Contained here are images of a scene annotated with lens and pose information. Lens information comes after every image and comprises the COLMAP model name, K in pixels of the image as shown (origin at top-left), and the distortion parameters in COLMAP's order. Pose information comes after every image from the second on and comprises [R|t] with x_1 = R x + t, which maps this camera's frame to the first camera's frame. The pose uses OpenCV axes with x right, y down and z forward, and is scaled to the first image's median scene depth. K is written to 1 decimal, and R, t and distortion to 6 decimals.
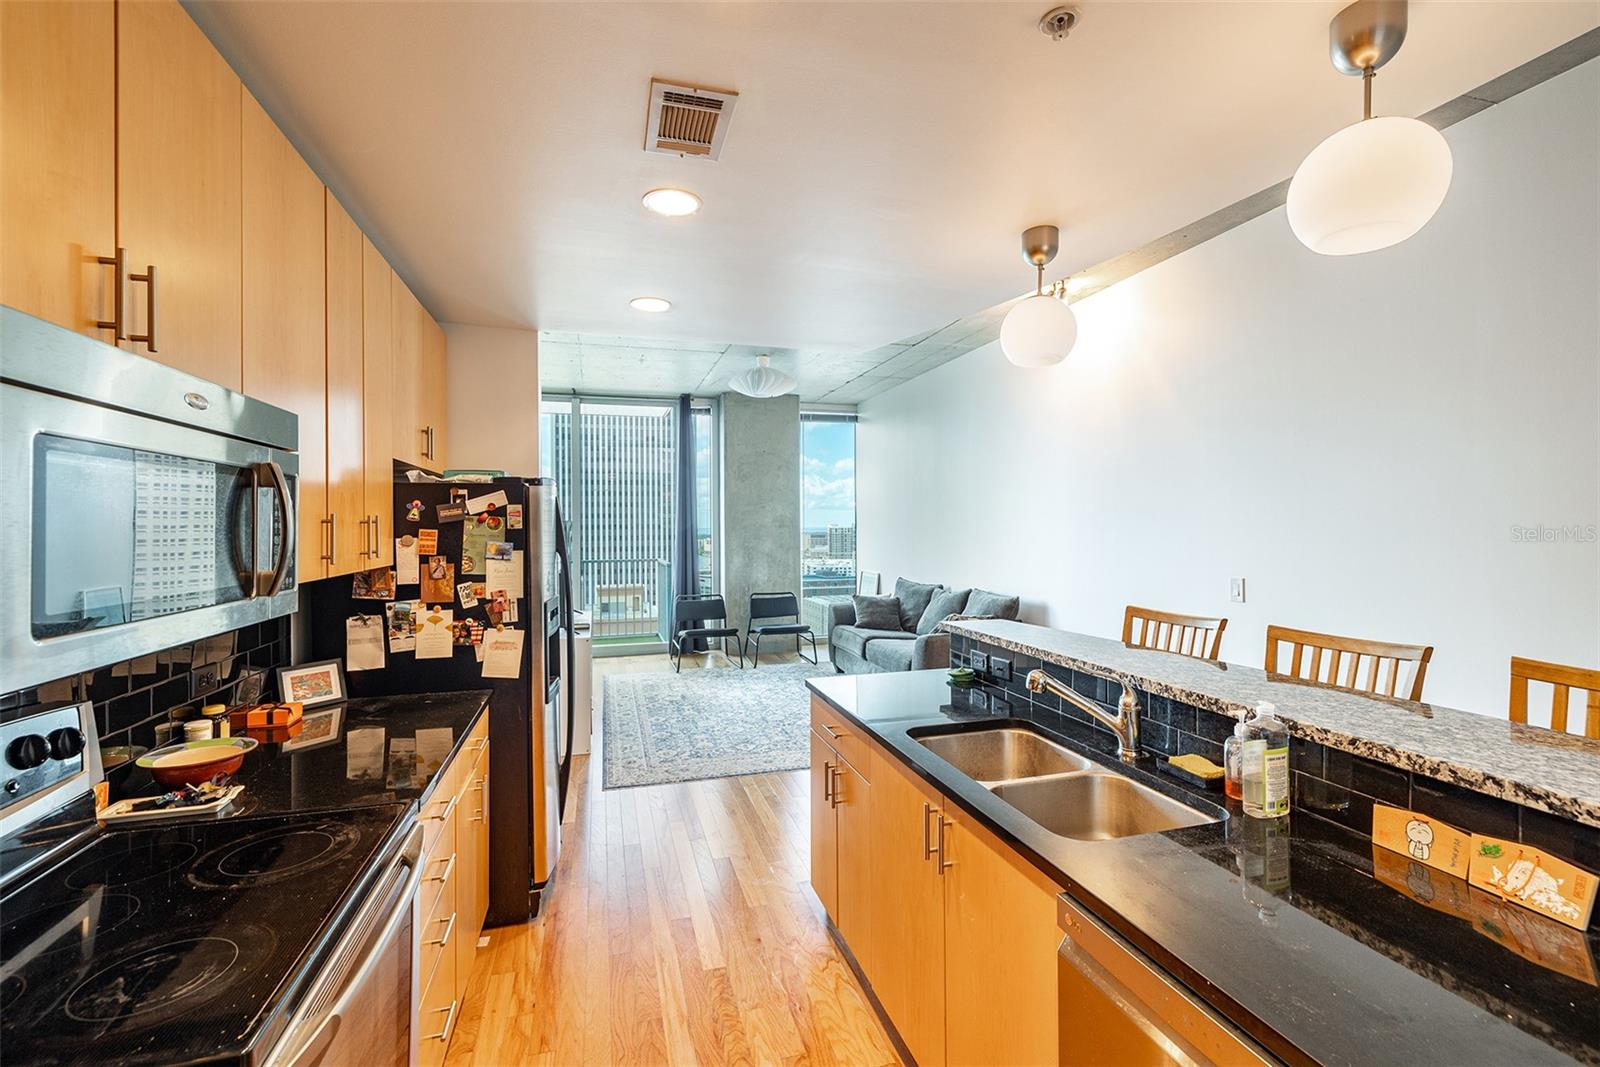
lens RADIAL K [[681.1, 0, 789.3], [0, 681.1, 522.7], [0, 0, 1]] dist [0.001505, 0.000334]
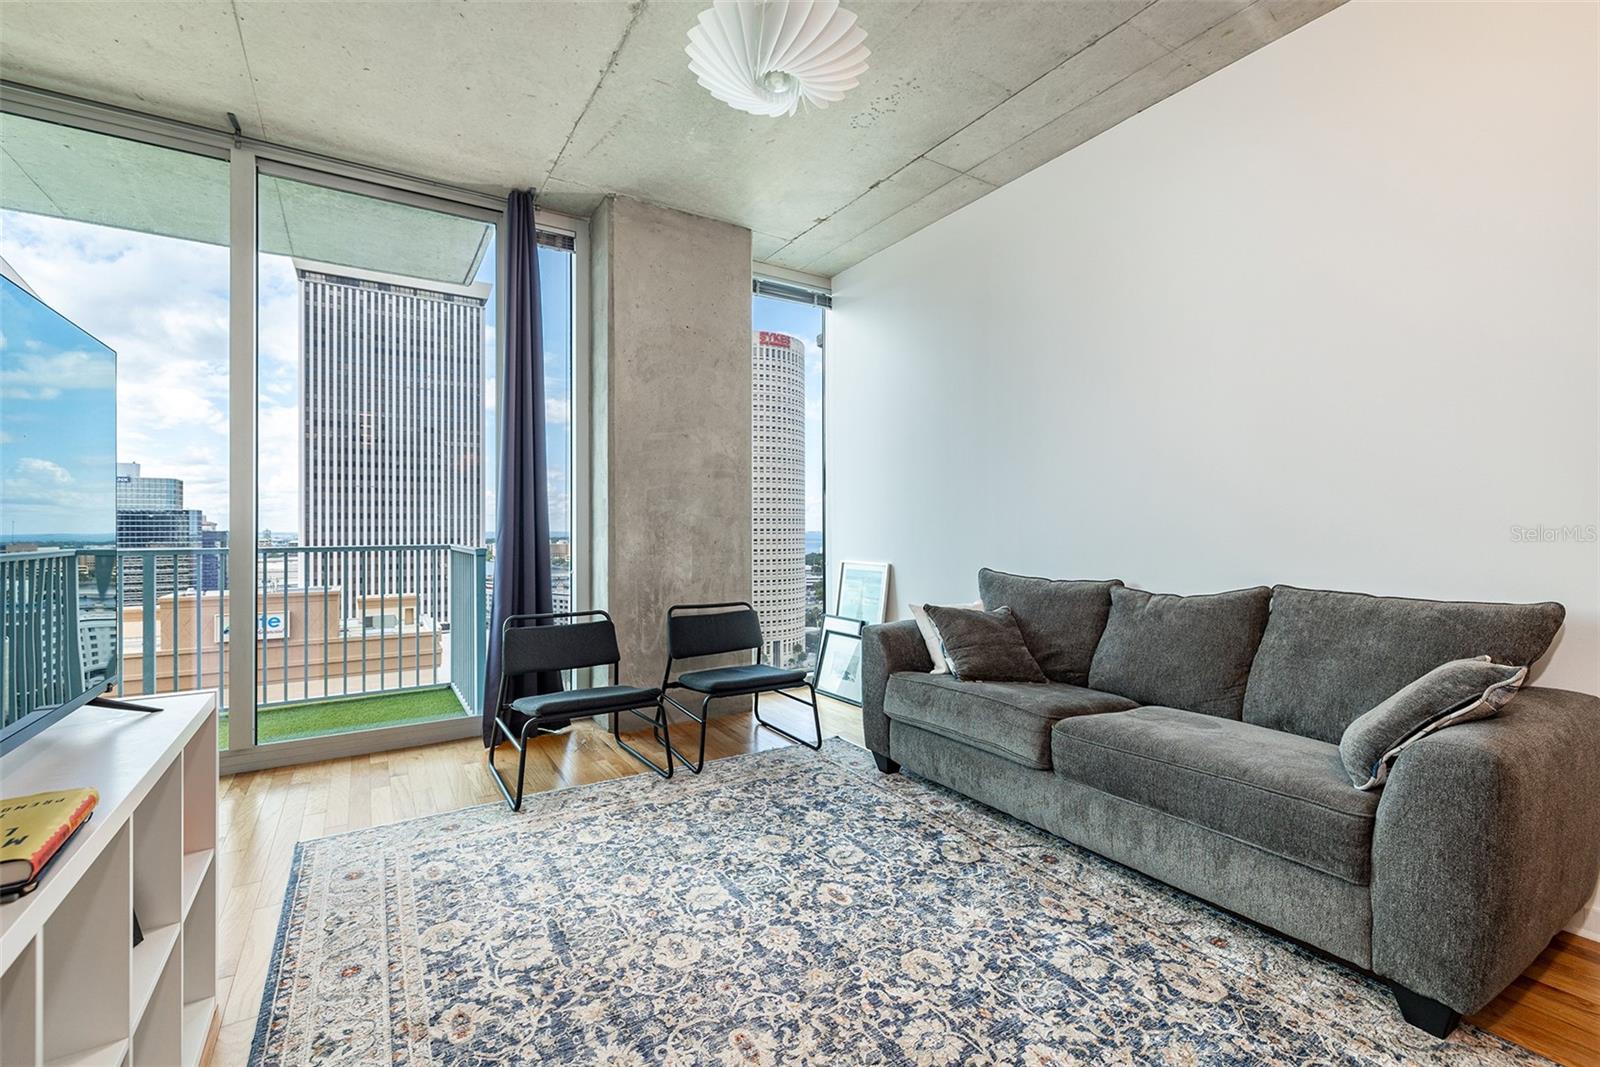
lens RADIAL K [[677.2, 0, 795.7], [0, 677.2, 525.2], [0, 0, 1]] dist [0.000799, -0.000148]
pose [[0.956472, 0.006251, 0.291758, -0.333532], [-0.005676, 0.999980, -0.002817, 0.140300], [-0.291769, 0.001039, 0.956488, 1.536676]]
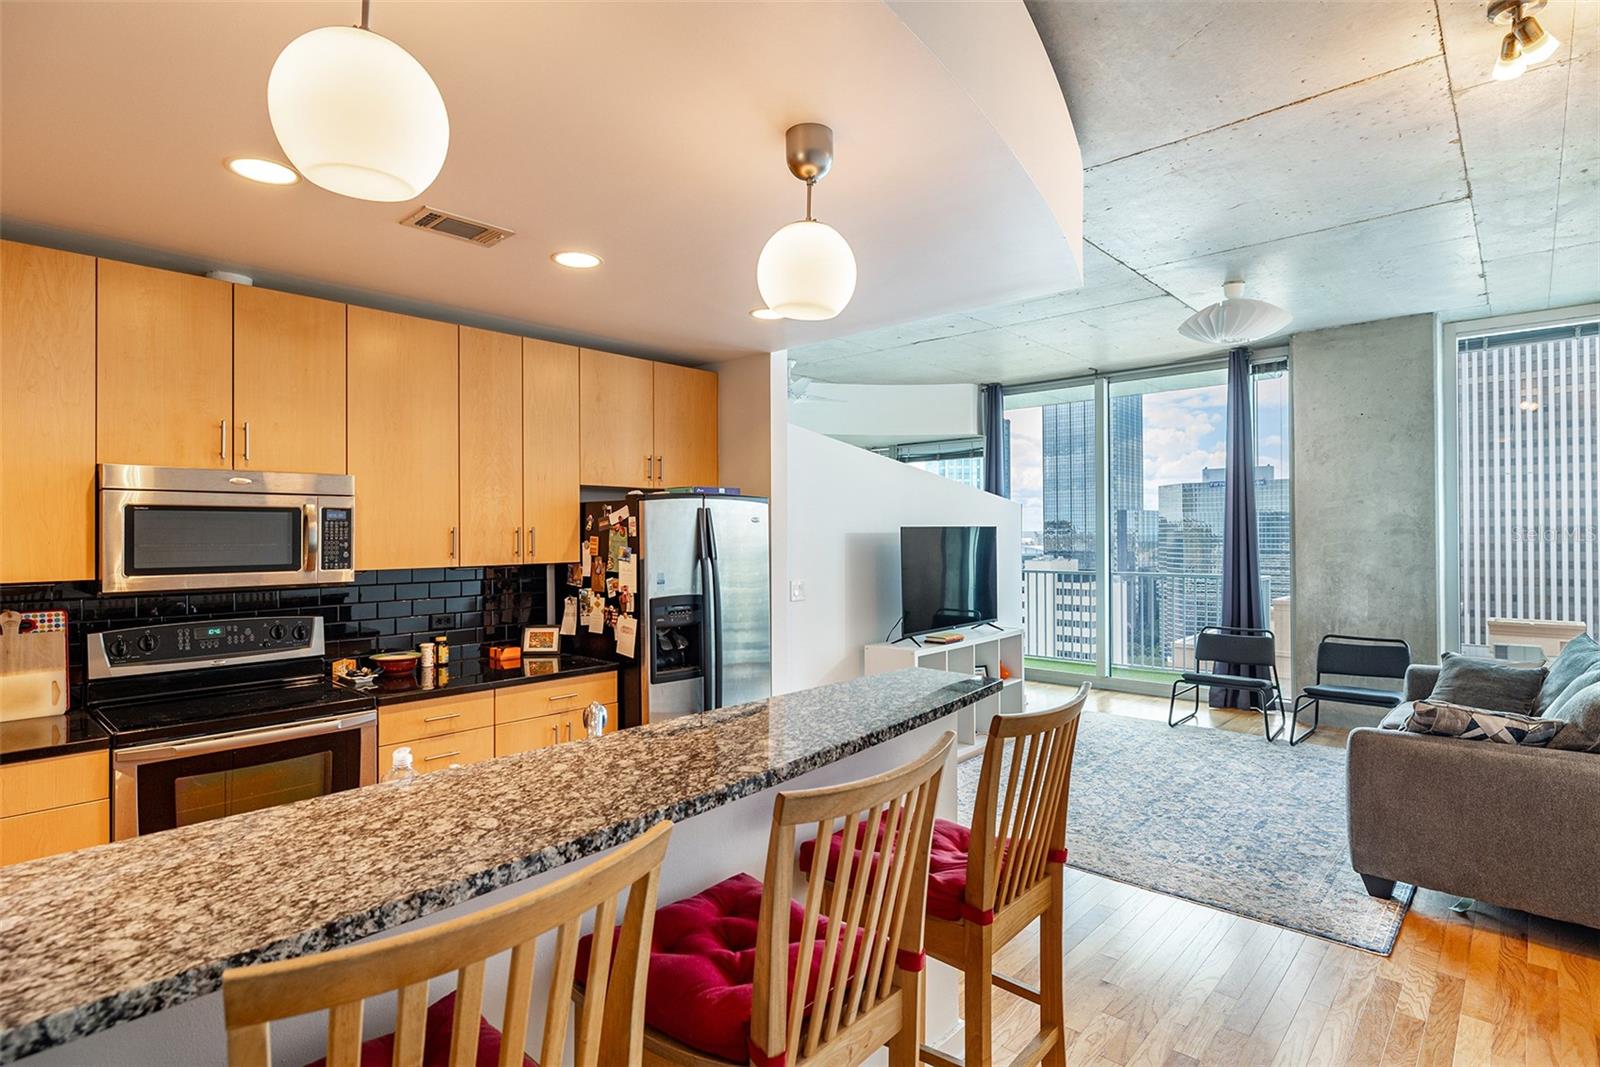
lens RADIAL K [[808.4, 0, 800.0], [0, 808.4, 533.5], [0, 0, 1]] dist [-0.000658, -0.000428]
pose [[0.535584, 0.004418, -0.844471, 0.998359], [0.005064, 0.999952, 0.008443, -0.007087], [0.844467, -0.008798, 0.535535, 0.476392]]
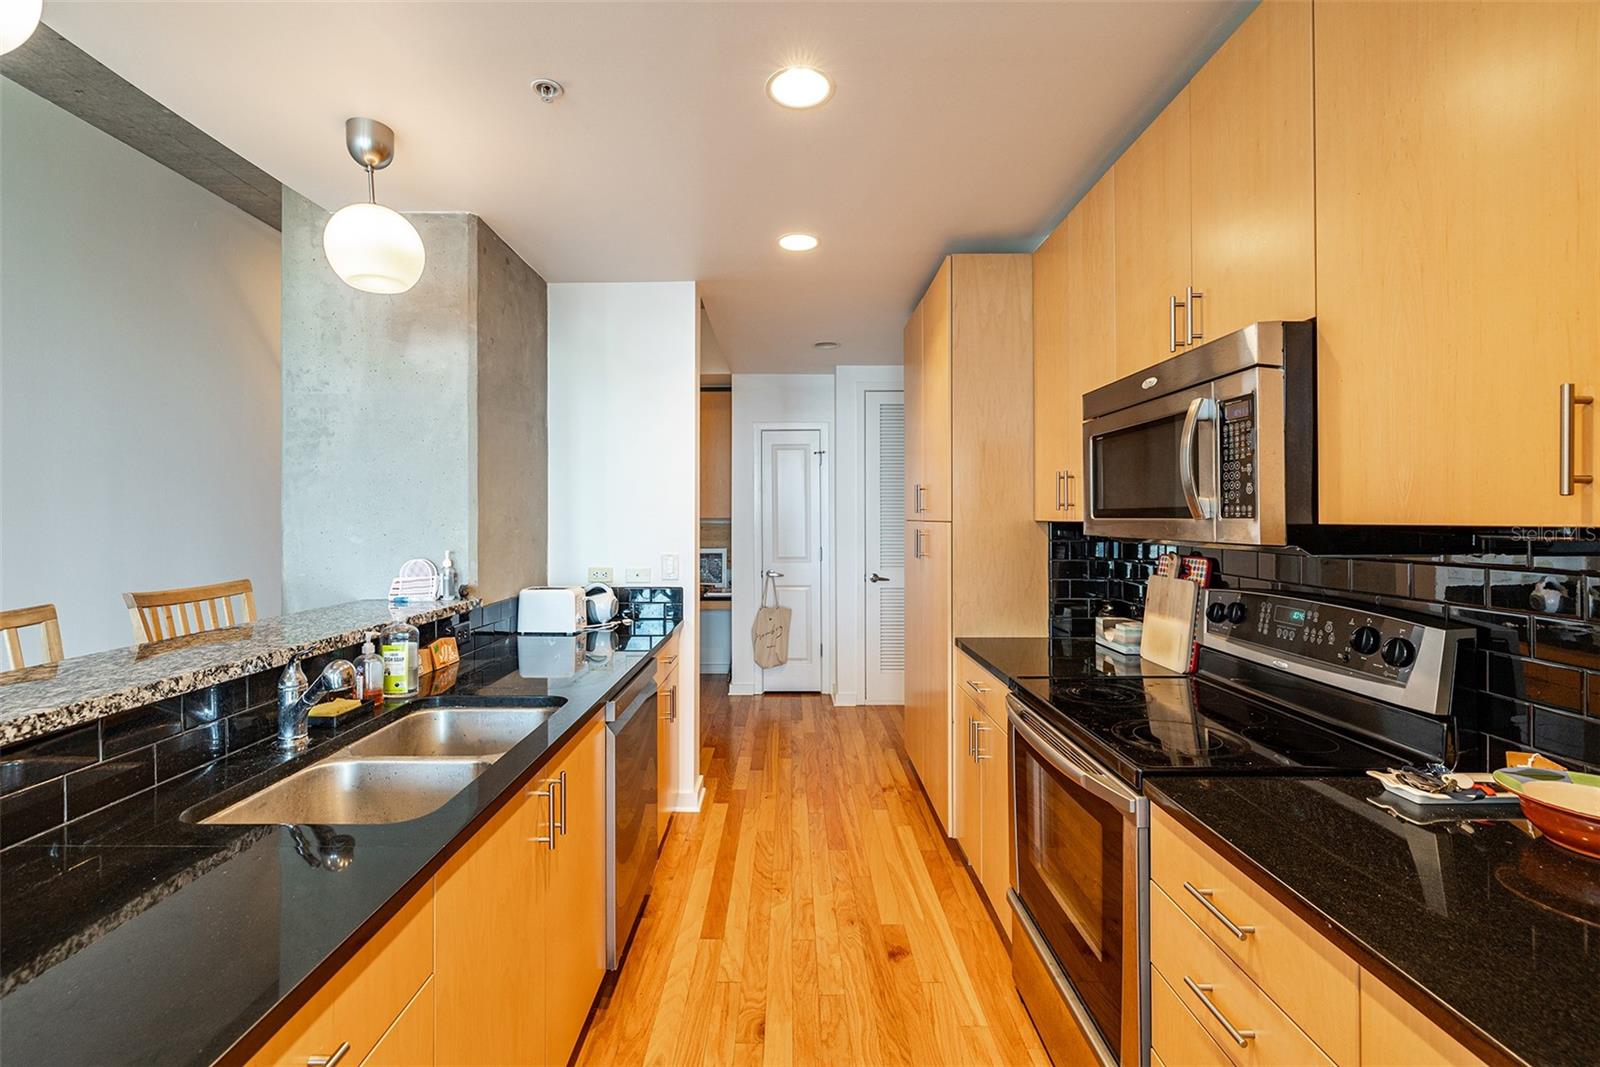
lens RADIAL K [[681.1, 0, 789.3], [0, 681.1, 522.7], [0, 0, 1]] dist [0.001505, 0.000334]
pose [[-0.962072, 0.007893, 0.272682, -0.210806], [0.008758, 0.999960, 0.001953, 0.052869], [-0.272655, 0.004267, -0.962102, 1.128900]]
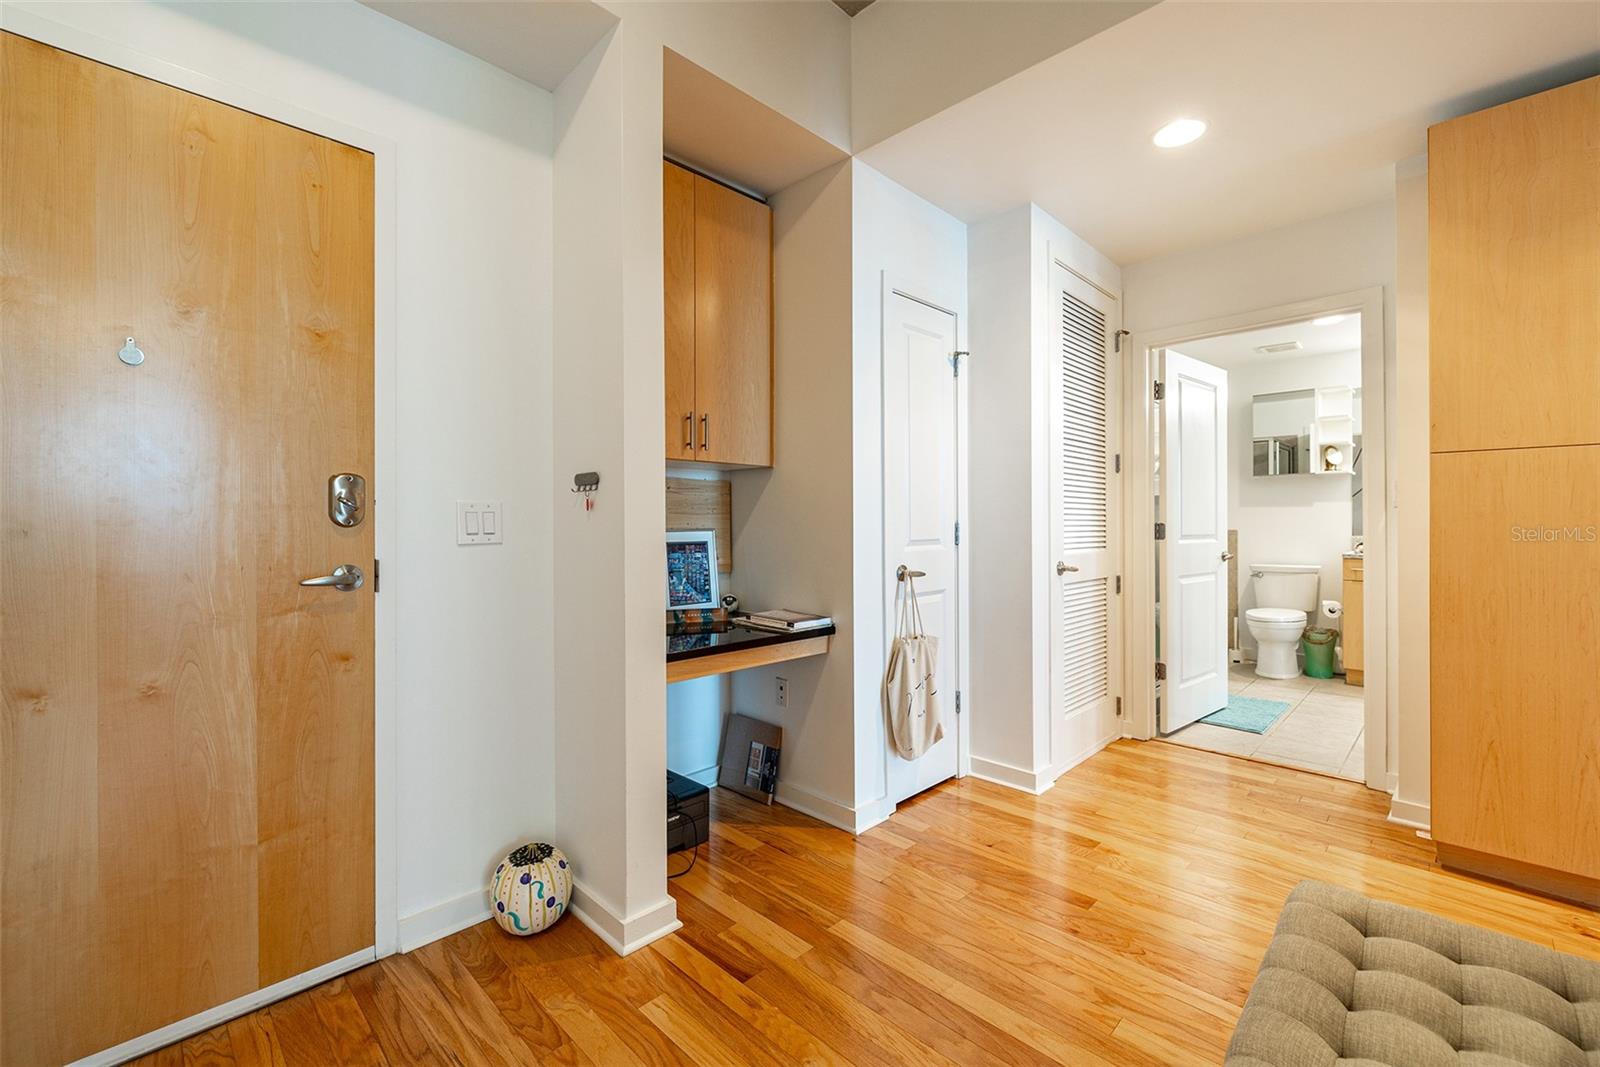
lens RADIAL K [[677.2, 0, 795.7], [0, 677.2, 525.2], [0, 0, 1]] dist [0.000799, -0.000148]
pose [[-0.867476, 0.012271, -0.497327, 1.068103], [0.011872, 0.999922, 0.003965, 0.129685], [0.497337, -0.002465, -0.867554, 0.013286]]
